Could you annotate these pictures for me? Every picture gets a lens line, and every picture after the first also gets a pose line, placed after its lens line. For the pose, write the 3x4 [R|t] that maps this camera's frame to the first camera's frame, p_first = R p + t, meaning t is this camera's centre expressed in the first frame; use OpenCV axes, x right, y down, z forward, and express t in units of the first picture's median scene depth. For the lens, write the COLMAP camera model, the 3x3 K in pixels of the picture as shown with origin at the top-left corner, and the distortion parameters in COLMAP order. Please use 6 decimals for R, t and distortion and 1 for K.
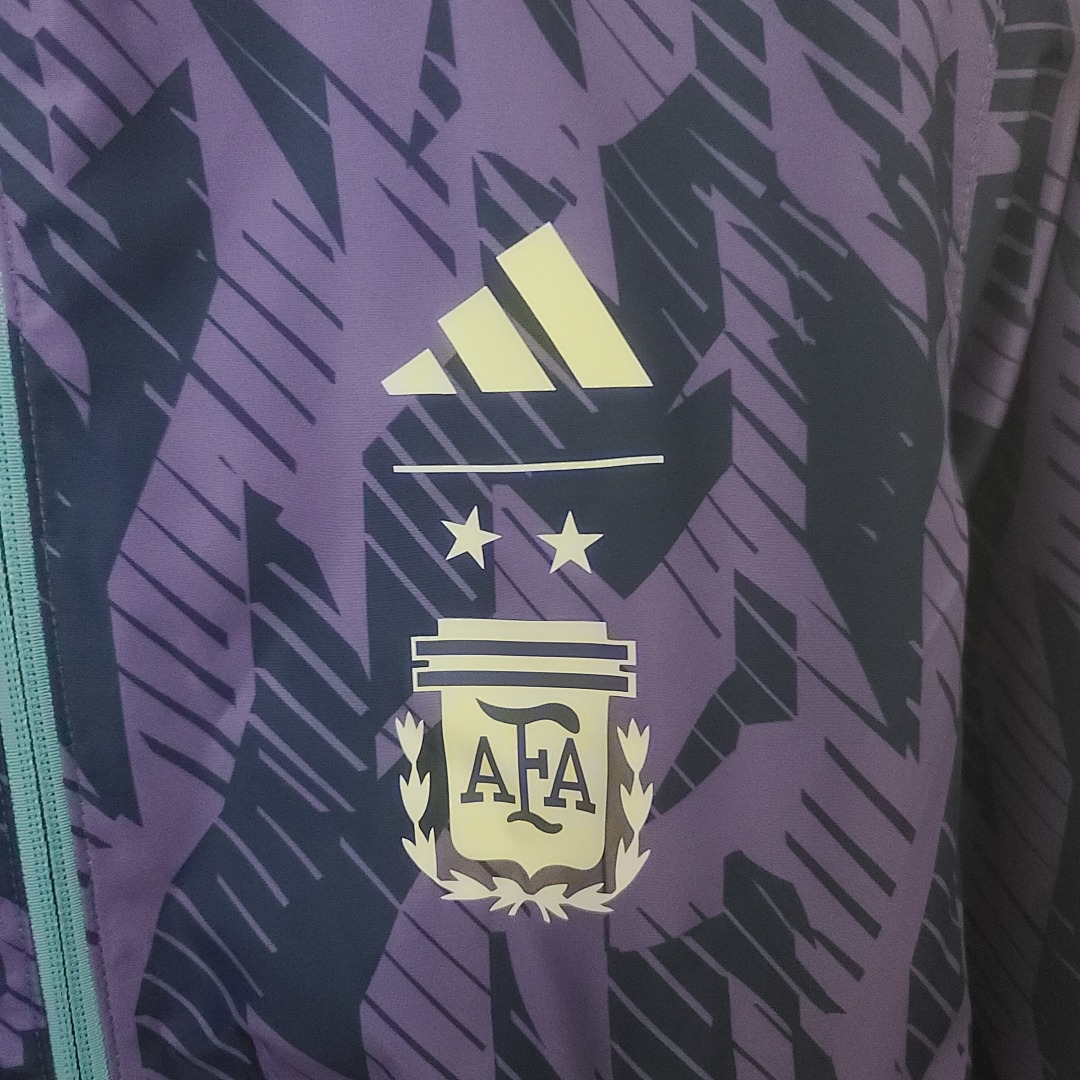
lens RADIAL K [[1067.4, 0, 540.0], [0, 1067.4, 540.0], [0, 0, 1]] dist [0.001336, -0.012632]
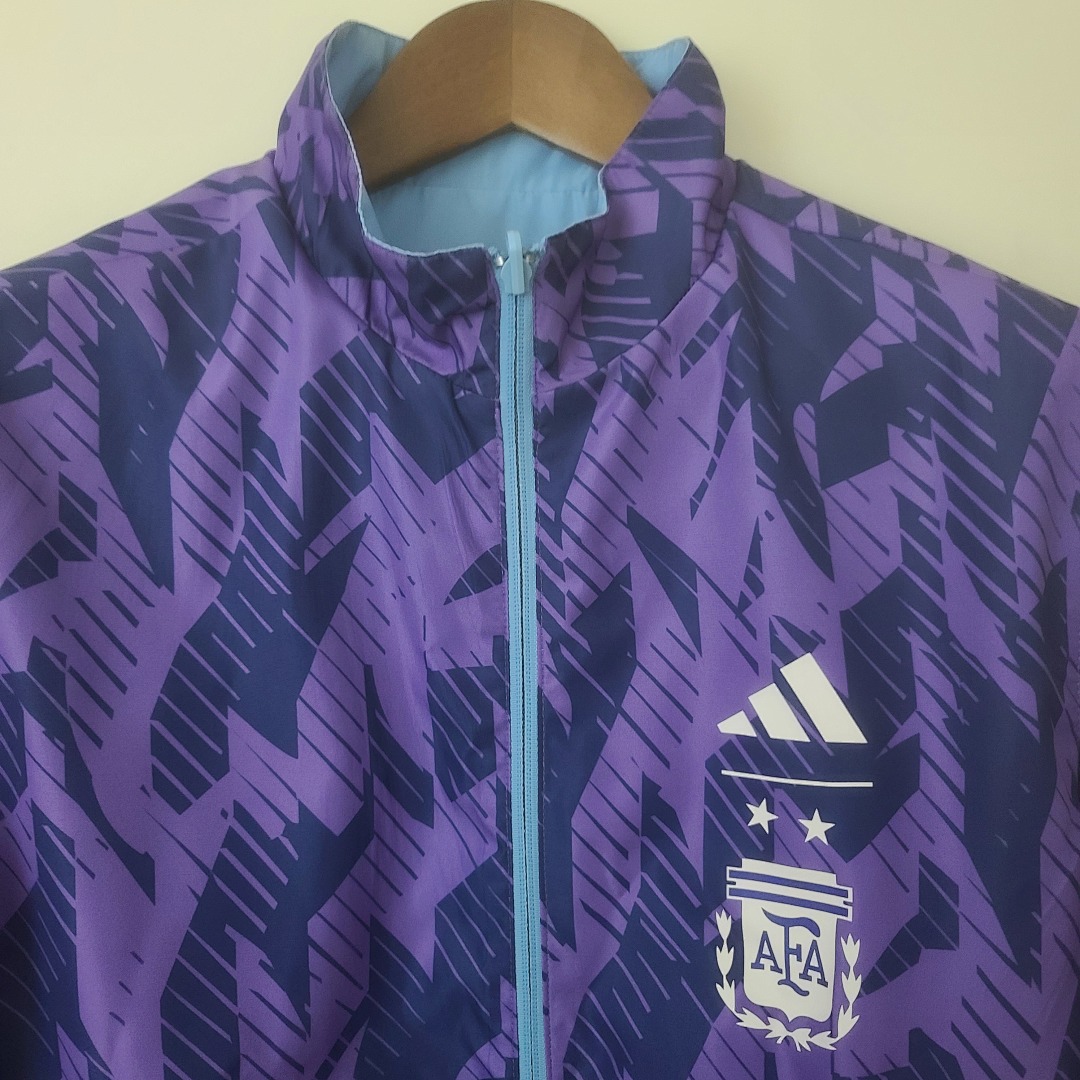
lens RADIAL K [[1084.5, 0, 533.6], [0, 1084.5, 535.6], [0, 0, 1]] dist [0.032934, -0.016120]
pose [[0.937562, 0.029193, -0.346590, 0.197103], [-0.080748, 0.987515, -0.135256, -0.188917], [0.338315, 0.154797, 0.928214, -0.916414]]
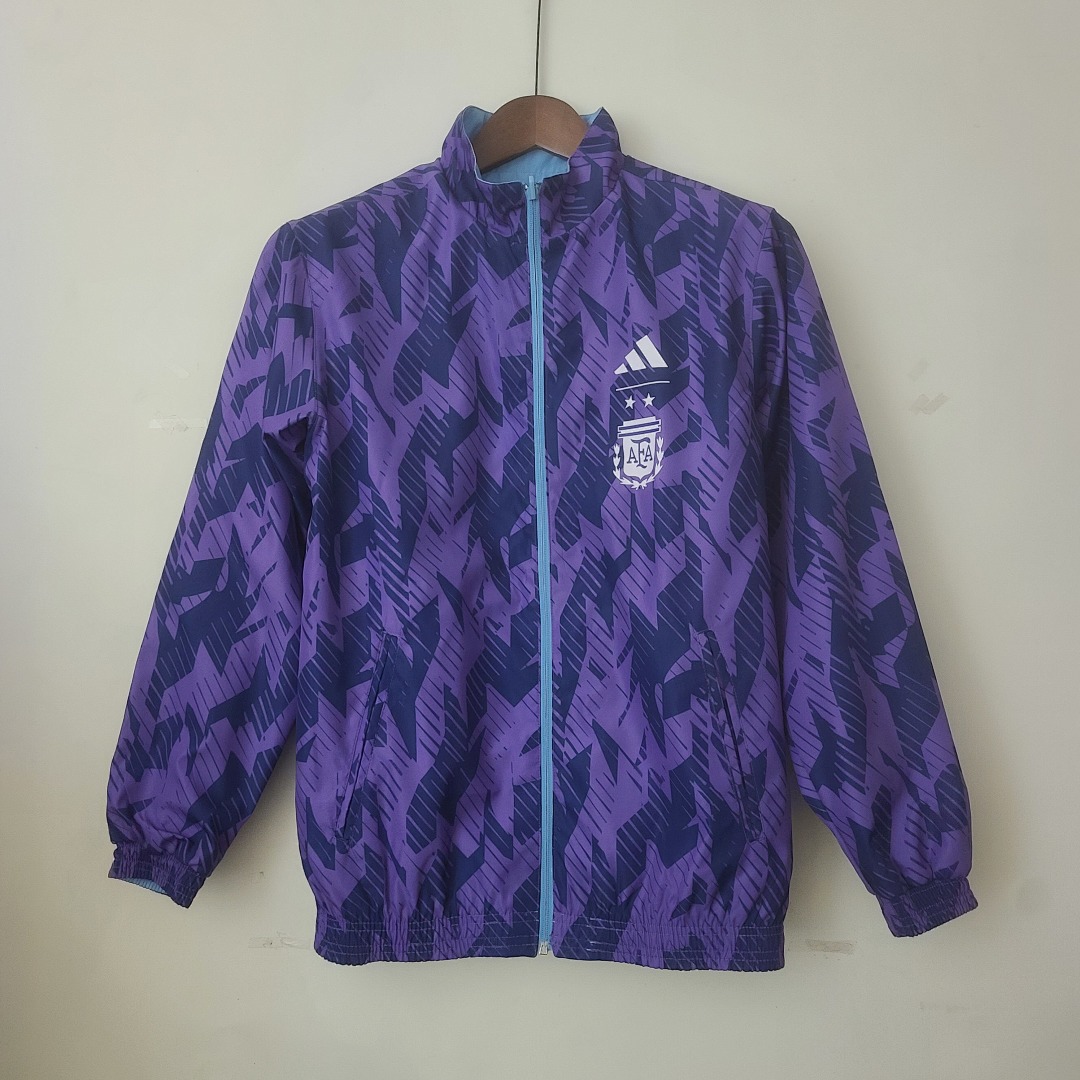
lens RADIAL K [[1052.2, 0, 540.0], [0, 1052.2, 540.0], [0, 0, 1]] dist [0.074262, -0.027655]
pose [[0.908669, -0.004746, -0.417490, 1.468993], [-0.092362, 0.972877, -0.212086, 1.566930], [0.407173, 0.231276, 0.883585, -3.025316]]
